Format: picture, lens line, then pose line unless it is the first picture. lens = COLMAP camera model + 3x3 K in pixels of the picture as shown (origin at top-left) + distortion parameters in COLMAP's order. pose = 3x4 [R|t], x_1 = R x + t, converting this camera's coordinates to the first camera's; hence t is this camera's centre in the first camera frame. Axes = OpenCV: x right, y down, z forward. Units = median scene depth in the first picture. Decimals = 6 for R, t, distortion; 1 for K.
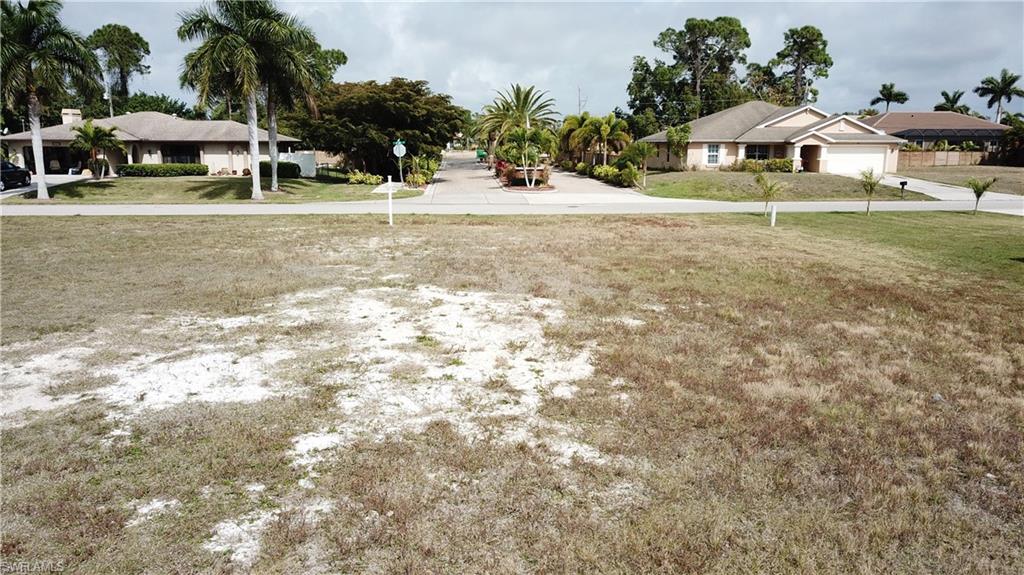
lens RADIAL K [[780.0, 0, 511.2], [0, 780.0, 287.6], [0, 0, 1]] dist [0.016224, -0.019182]
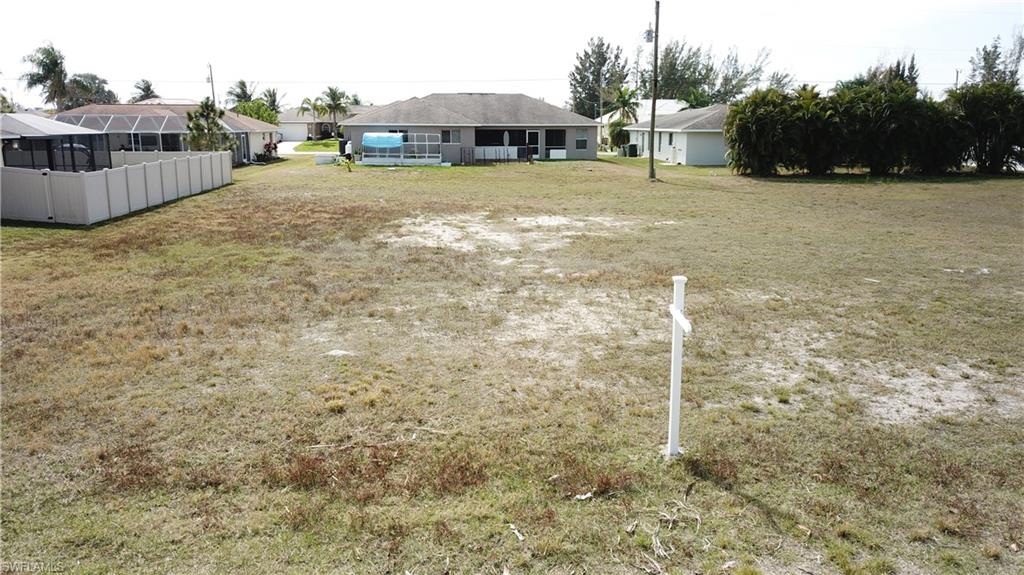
lens RADIAL K [[780.0, 0, 512.8], [0, 780.0, 286.8], [0, 0, 1]] dist [0.016224, -0.019182]
pose [[-0.999895, -0.006090, -0.013177, -0.119619], [-0.010617, 0.925849, 0.377745, -0.307209], [0.009900, 0.377845, -0.925816, 1.603634]]
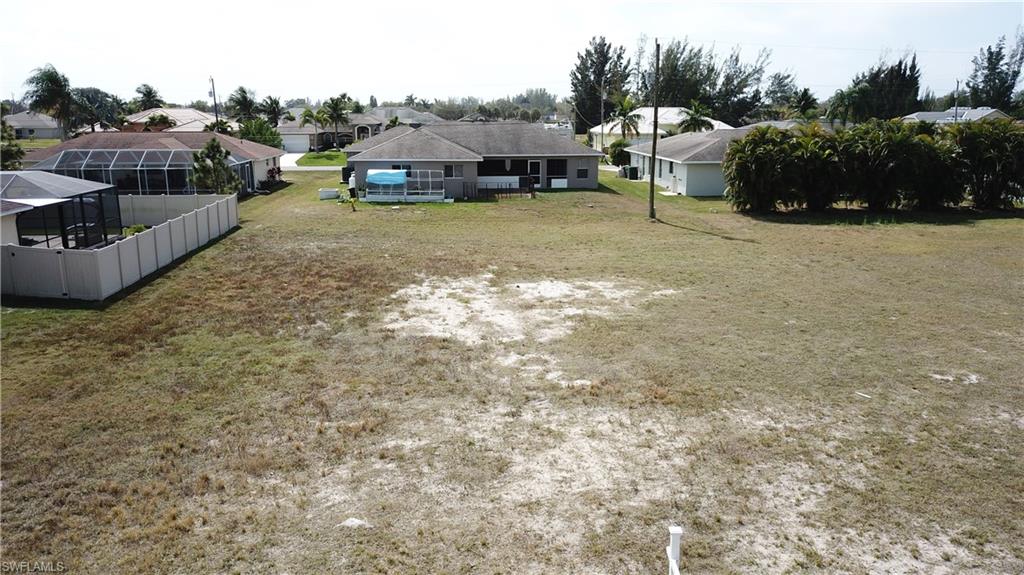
lens RADIAL K [[780.0, 0, 512.8], [0, 780.0, 287.1], [0, 0, 1]] dist [0.016224, -0.019182]
pose [[-0.999902, -0.006239, -0.012518, -0.114773], [-0.010679, 0.918522, 0.395226, -0.435458], [0.009032, 0.395321, -0.918499, 1.579189]]
